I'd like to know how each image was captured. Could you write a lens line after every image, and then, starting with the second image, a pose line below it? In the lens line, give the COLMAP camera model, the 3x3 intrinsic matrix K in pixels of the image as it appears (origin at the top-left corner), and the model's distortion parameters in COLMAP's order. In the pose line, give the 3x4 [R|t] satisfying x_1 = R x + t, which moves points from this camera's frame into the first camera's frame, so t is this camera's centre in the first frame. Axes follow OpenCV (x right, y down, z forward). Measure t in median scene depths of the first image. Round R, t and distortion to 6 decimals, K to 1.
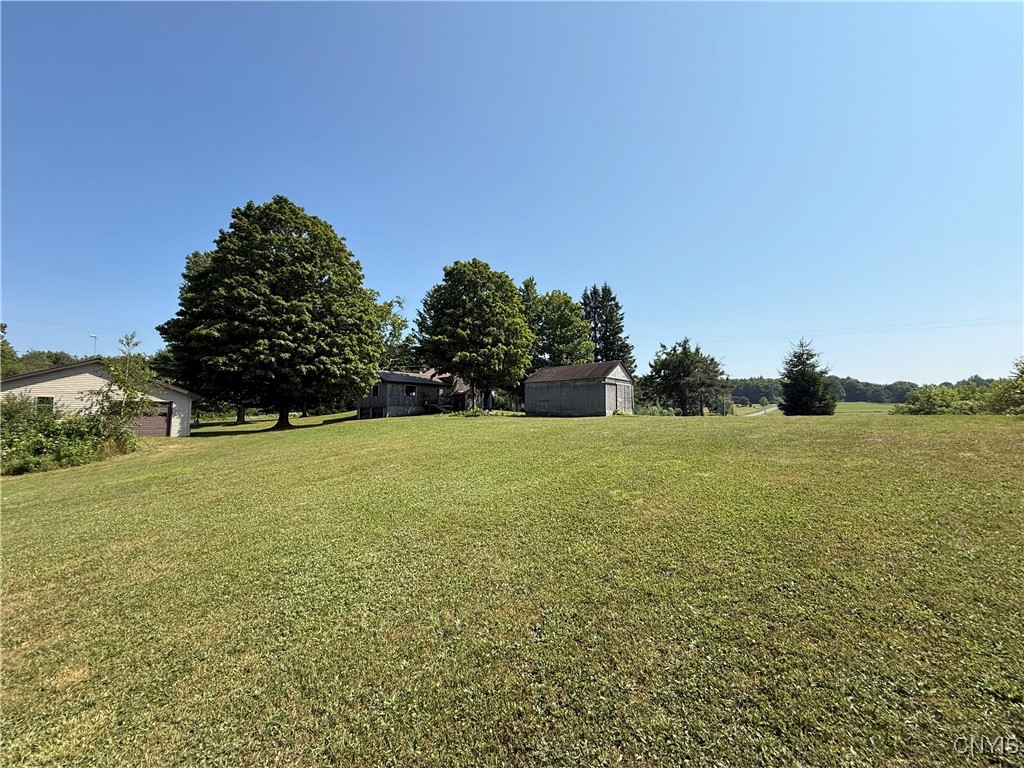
lens RADIAL K [[406.8, 0, 510.1], [0, 406.8, 385.7], [0, 0, 1]] dist [-0.000057, -0.000124]
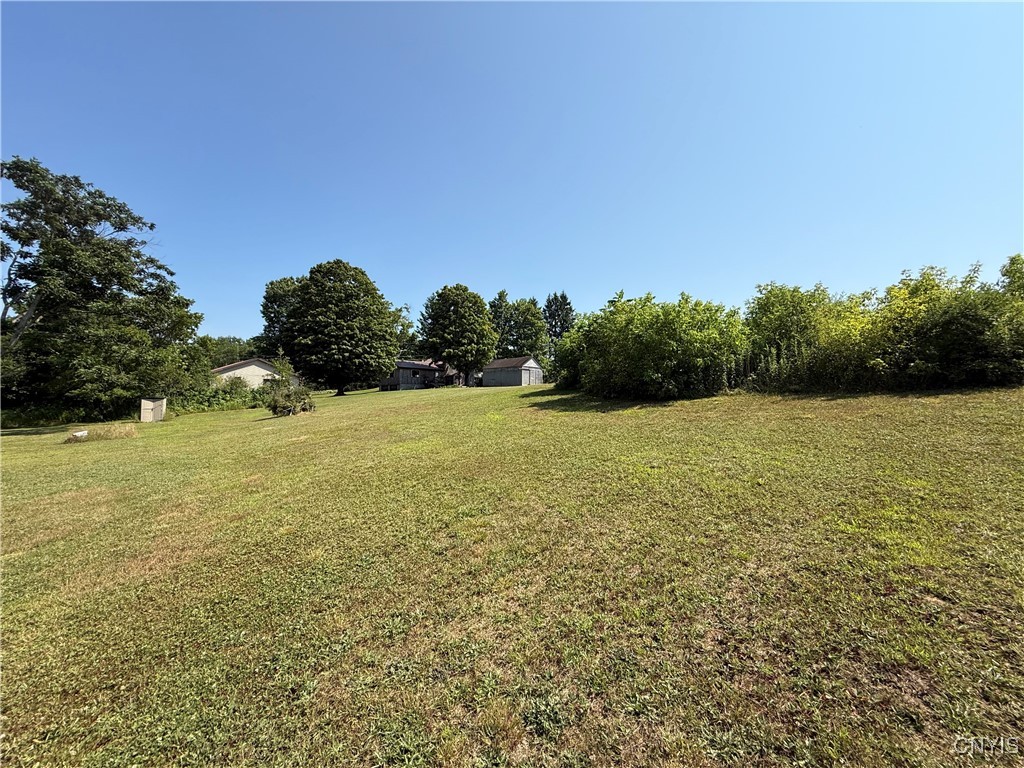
lens RADIAL K [[412.7, 0, 508.4], [0, 412.7, 395.7], [0, 0, 1]] dist [0.000365, -0.000025]
pose [[0.999761, 0.001511, -0.021787, 0.134036], [-0.000098, 0.997904, 0.064706, -0.005318], [0.021839, -0.064688, 0.997667, -0.532995]]
